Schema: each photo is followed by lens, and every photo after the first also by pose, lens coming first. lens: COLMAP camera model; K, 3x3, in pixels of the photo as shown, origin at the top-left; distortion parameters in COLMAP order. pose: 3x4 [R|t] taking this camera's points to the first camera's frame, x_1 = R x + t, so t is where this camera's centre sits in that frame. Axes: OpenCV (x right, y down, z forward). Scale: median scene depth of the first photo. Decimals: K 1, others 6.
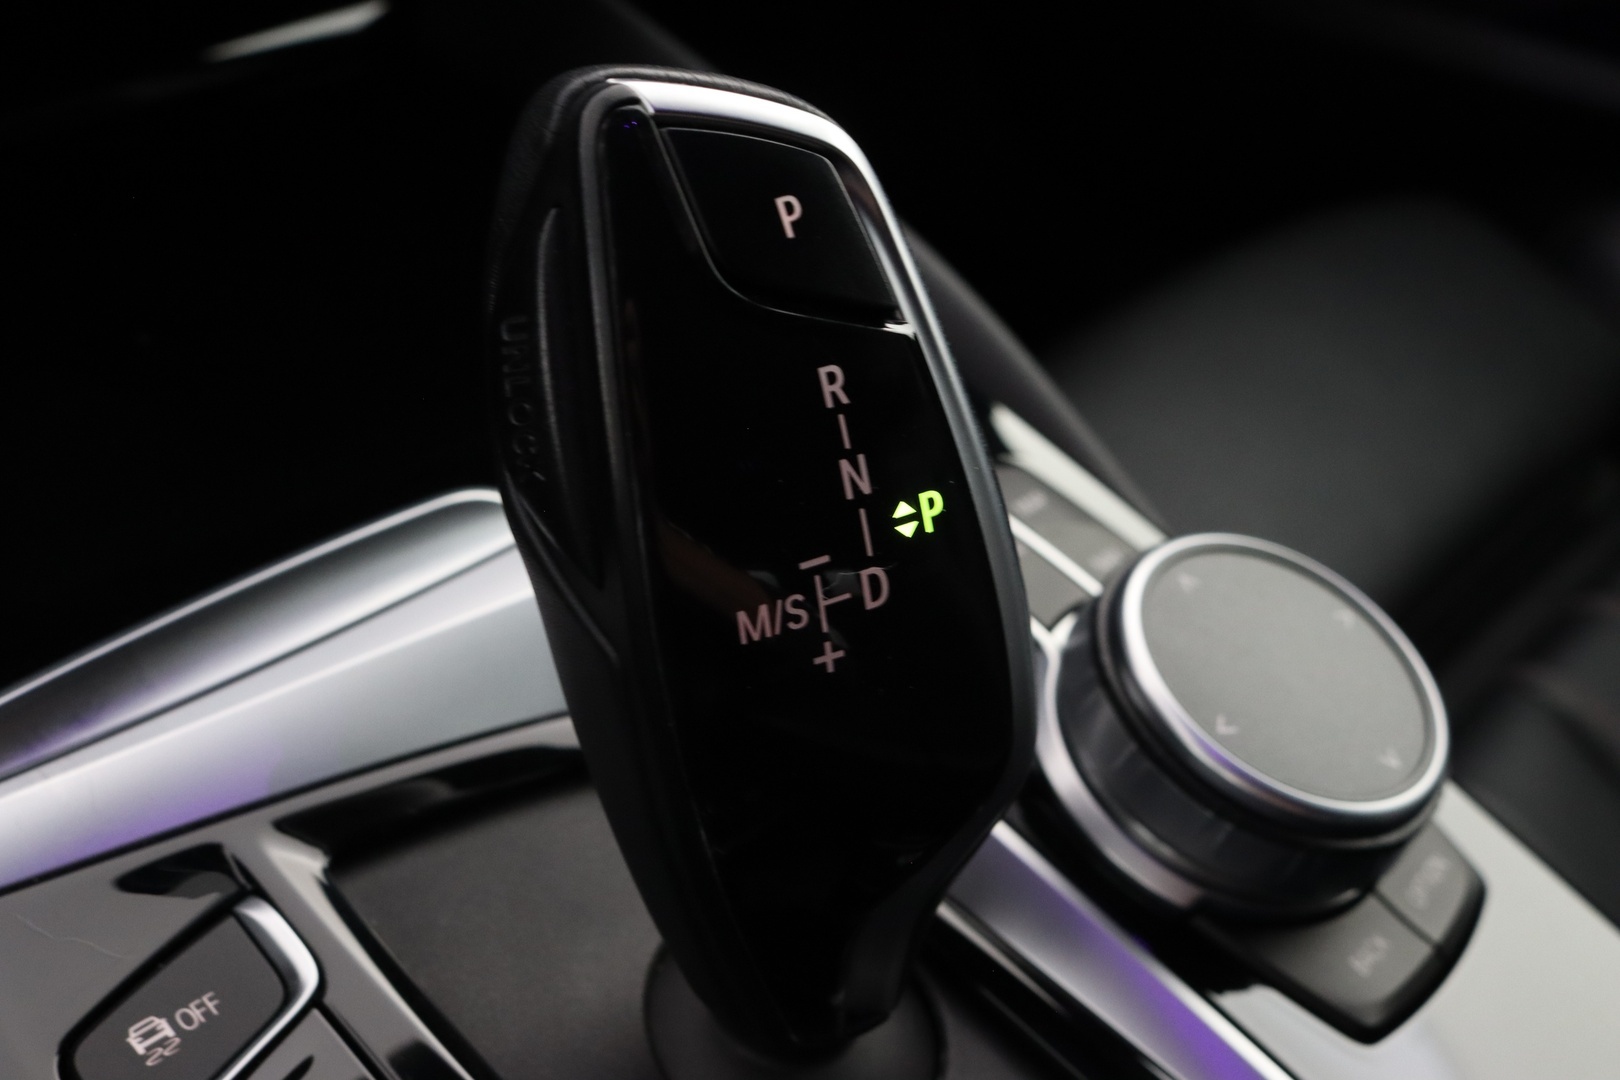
lens RADIAL K [[1925.5, 0, 810.0], [0, 1925.5, 540.0], [0, 0, 1]] dist [-0.102635, 0.007359]
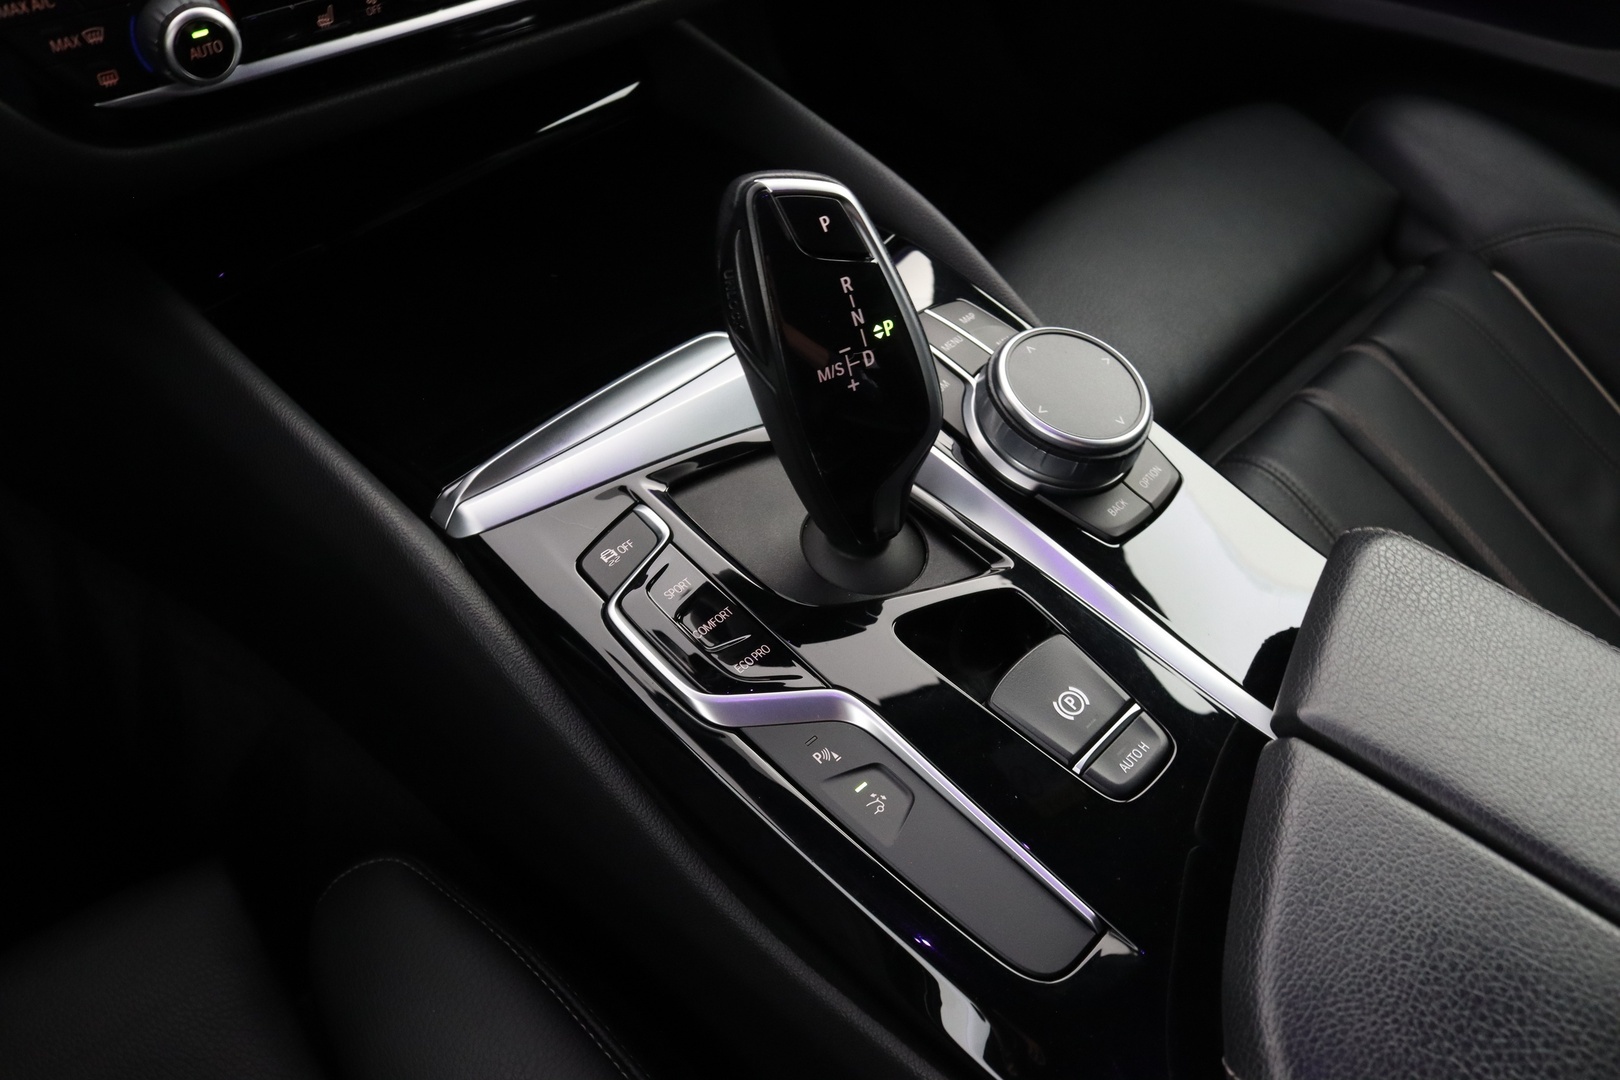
lens RADIAL K [[1337.6, 0, 765.8], [0, 1337.6, 544.8], [0, 0, 1]] dist [-0.170077, 0.115289]
pose [[0.989084, -0.058317, -0.135323, 0.126211], [0.077309, 0.987181, 0.139634, 0.011252], [0.125445, -0.148571, 0.980913, -0.868077]]
